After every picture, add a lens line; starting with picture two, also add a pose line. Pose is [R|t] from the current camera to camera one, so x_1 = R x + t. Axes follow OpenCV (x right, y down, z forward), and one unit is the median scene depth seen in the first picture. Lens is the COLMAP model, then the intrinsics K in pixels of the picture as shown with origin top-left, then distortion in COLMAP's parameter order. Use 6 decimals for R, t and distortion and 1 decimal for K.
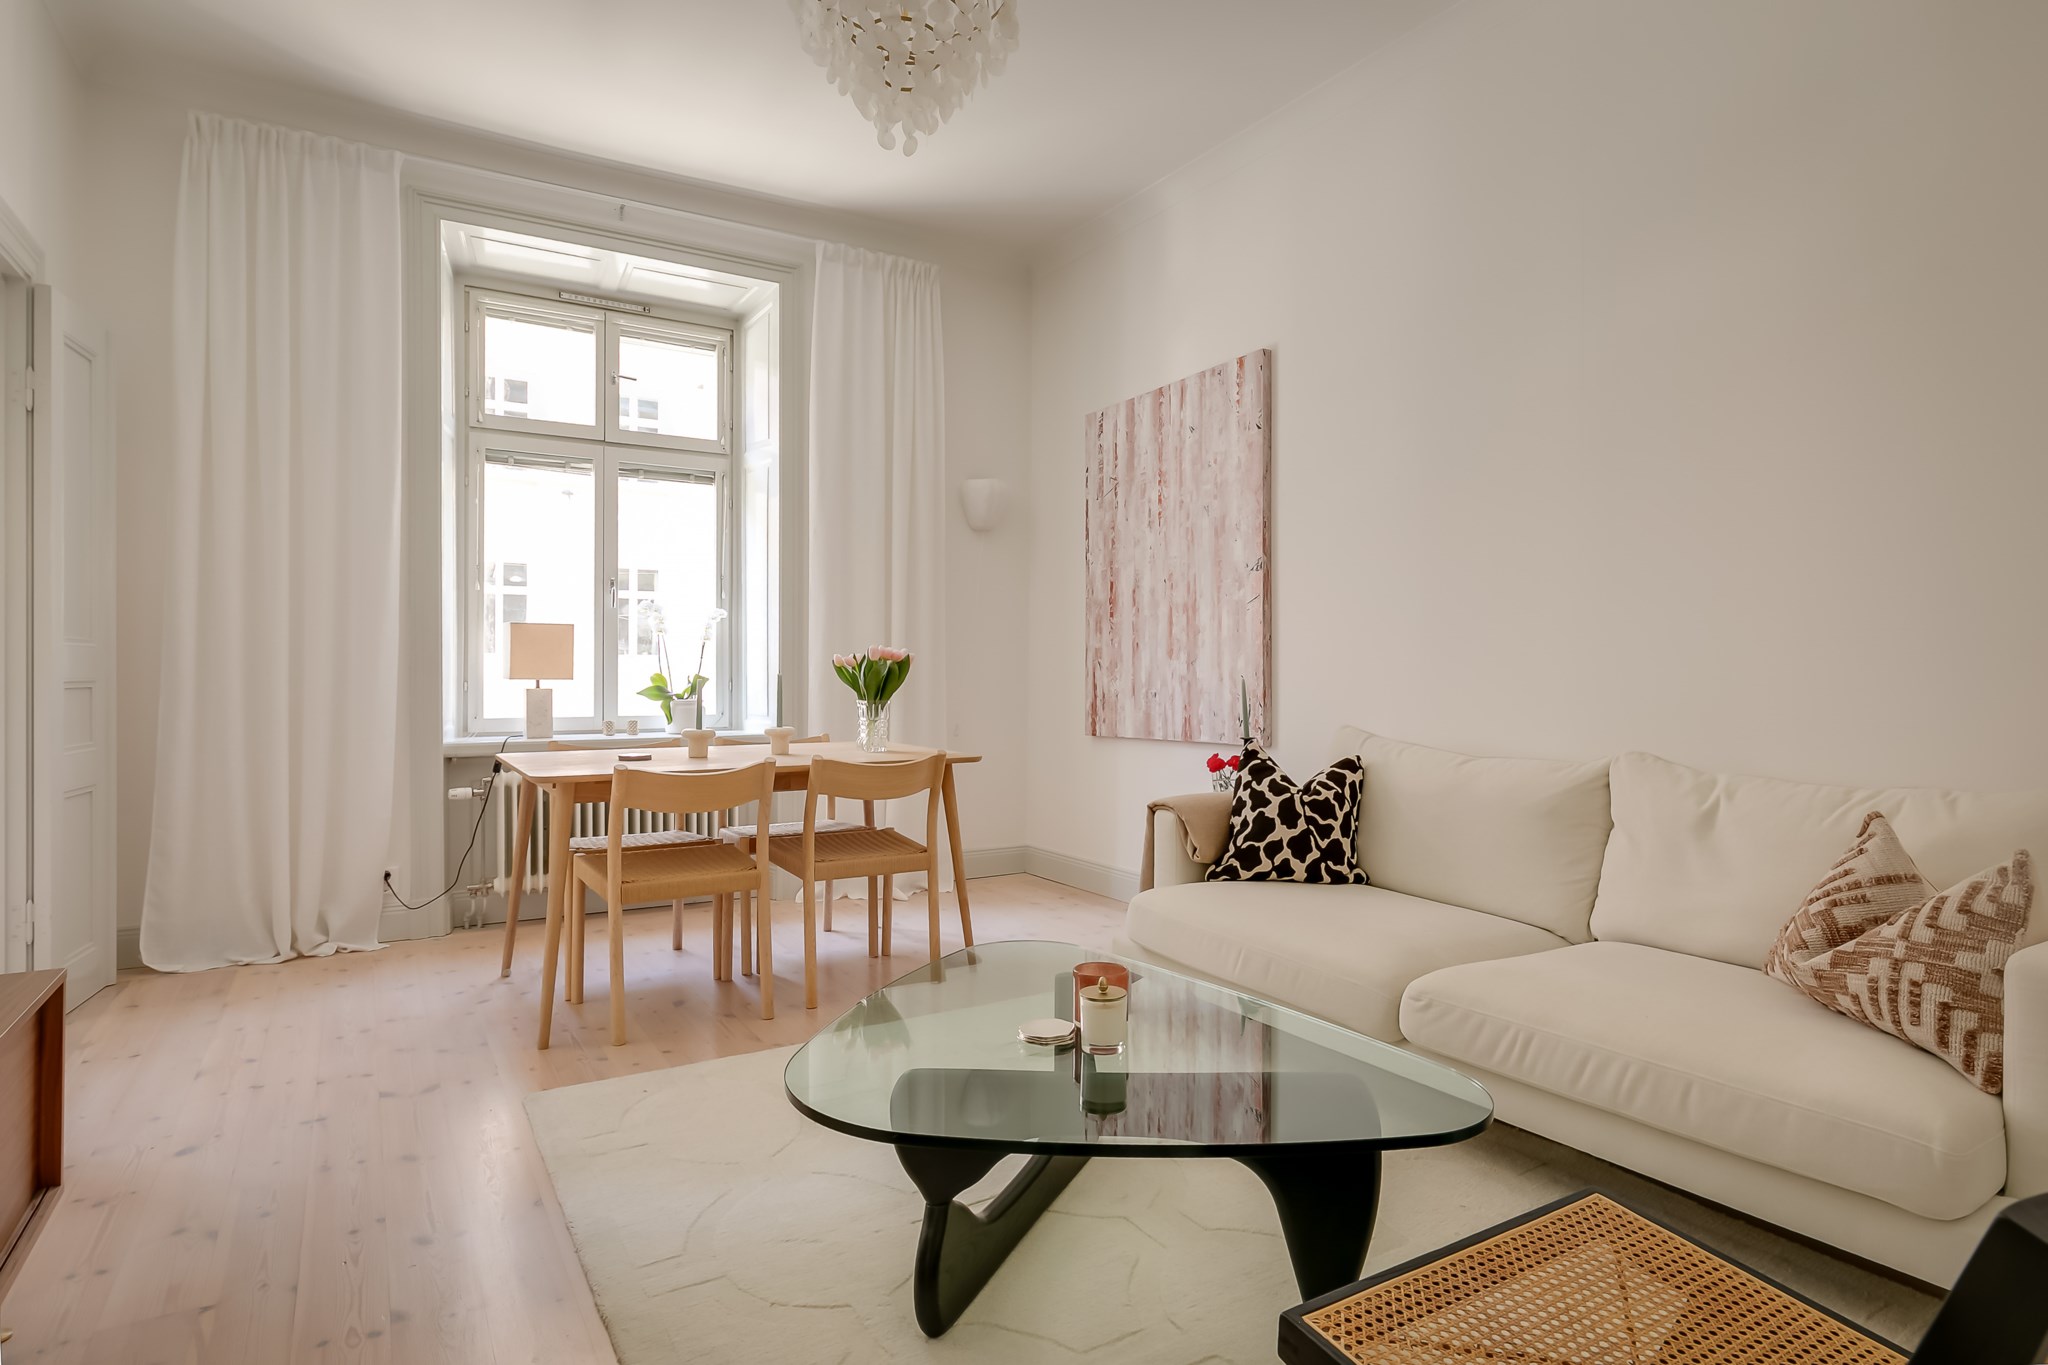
lens RADIAL K [[1076.3, 0, 1057.2], [0, 1076.3, 672.5], [0, 0, 1]] dist [-0.000805, -0.000432]
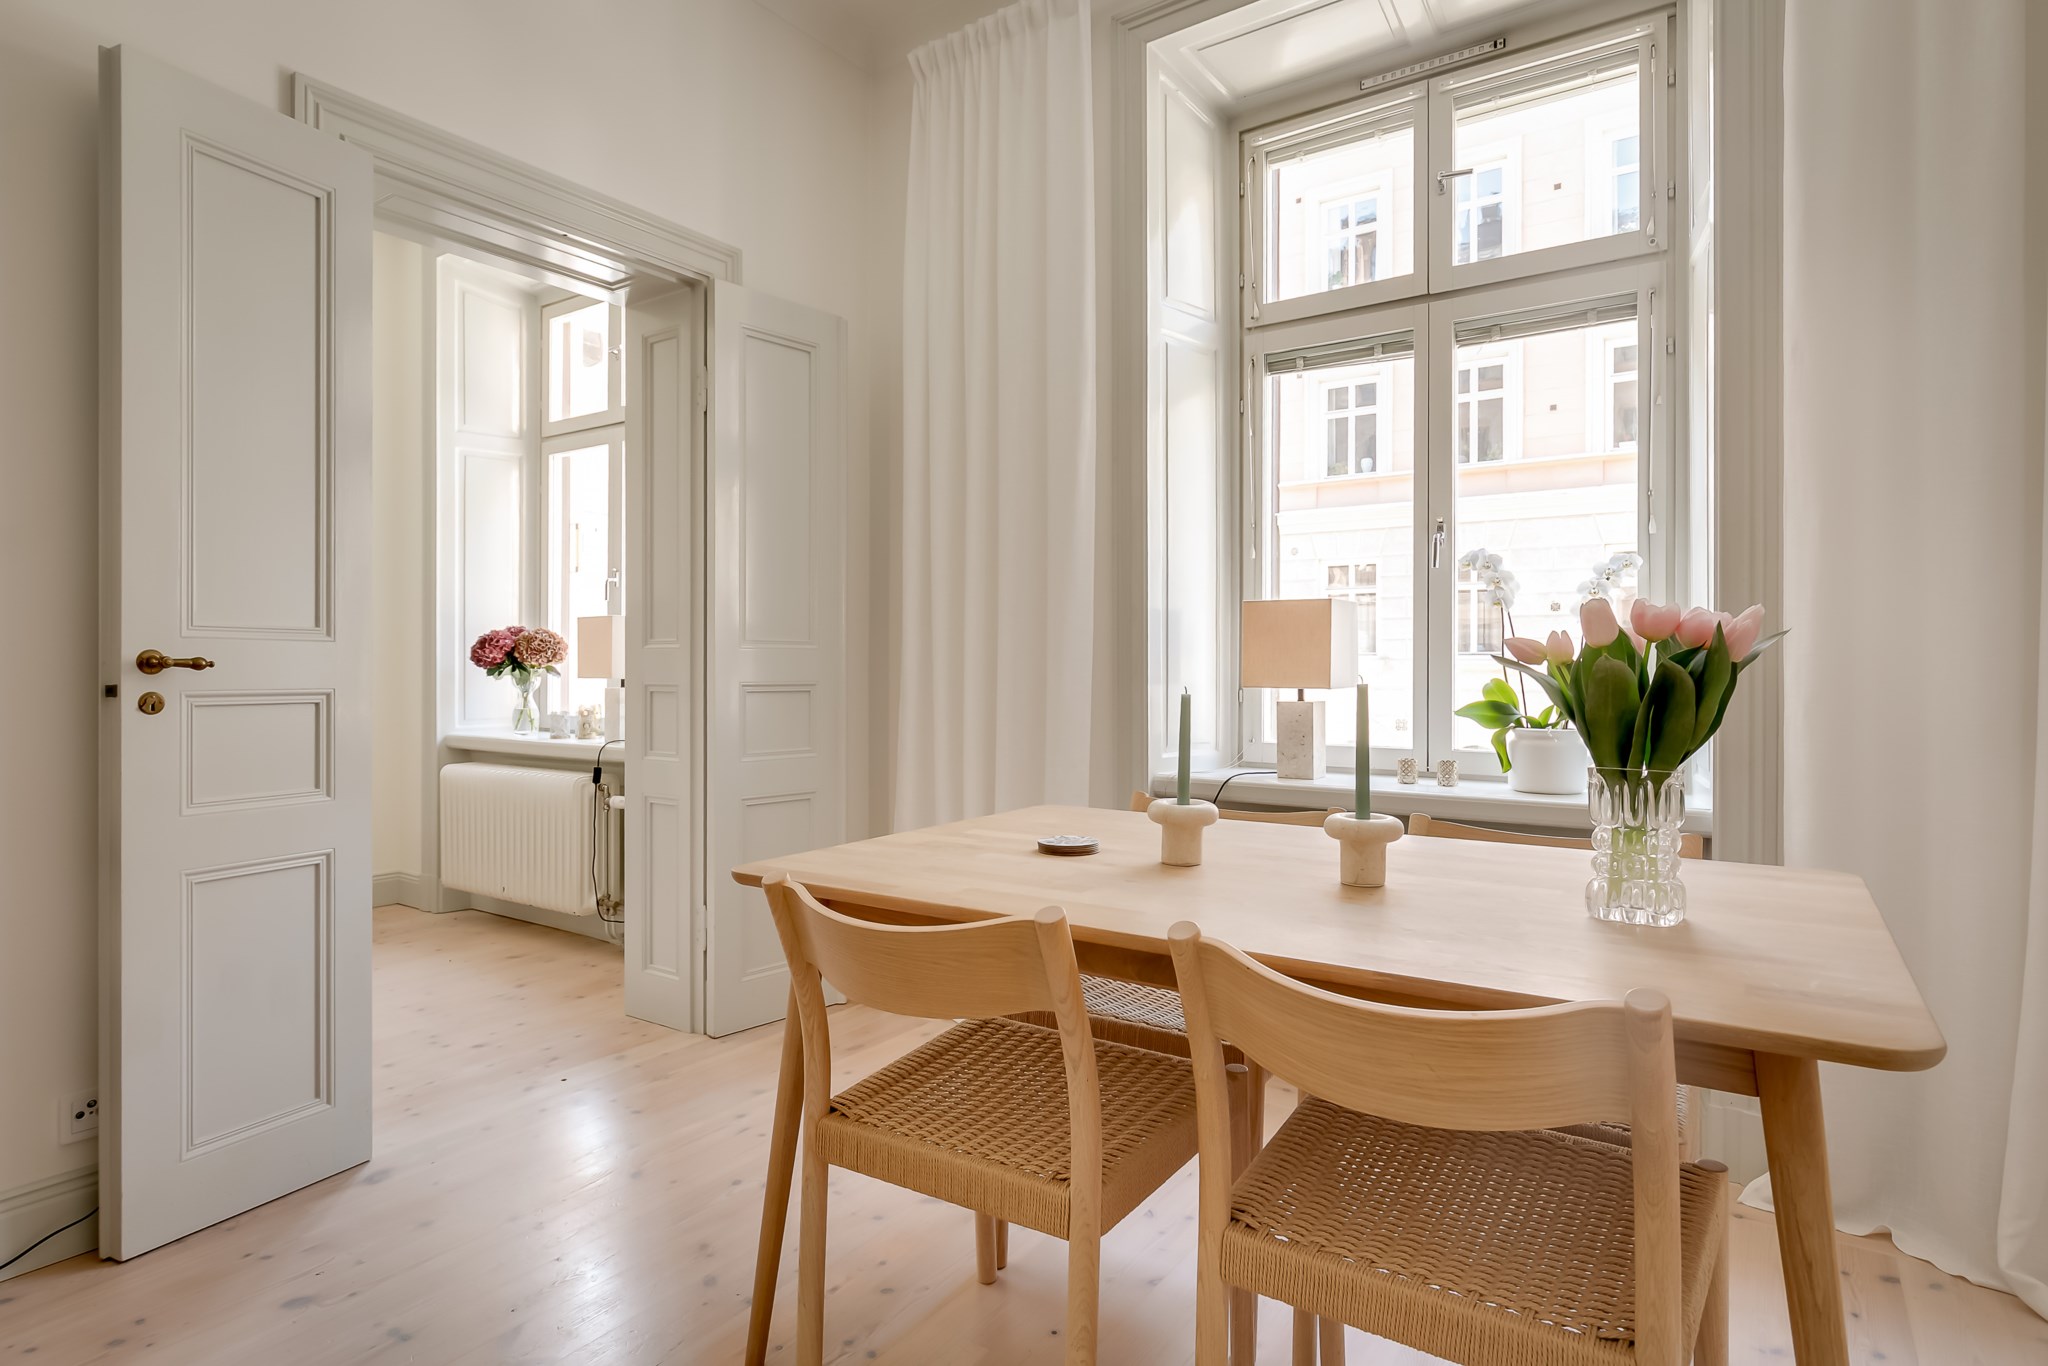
lens RADIAL K [[1076.3, 0, 1057.2], [0, 1076.3, 673.0], [0, 0, 1]] dist [-0.000805, -0.000432]
pose [[0.398865, -0.000523, -0.917009, 0.050796], [-0.002550, 0.999995, -0.001679, -0.000813], [0.917006, 0.003008, 0.398862, 0.573517]]
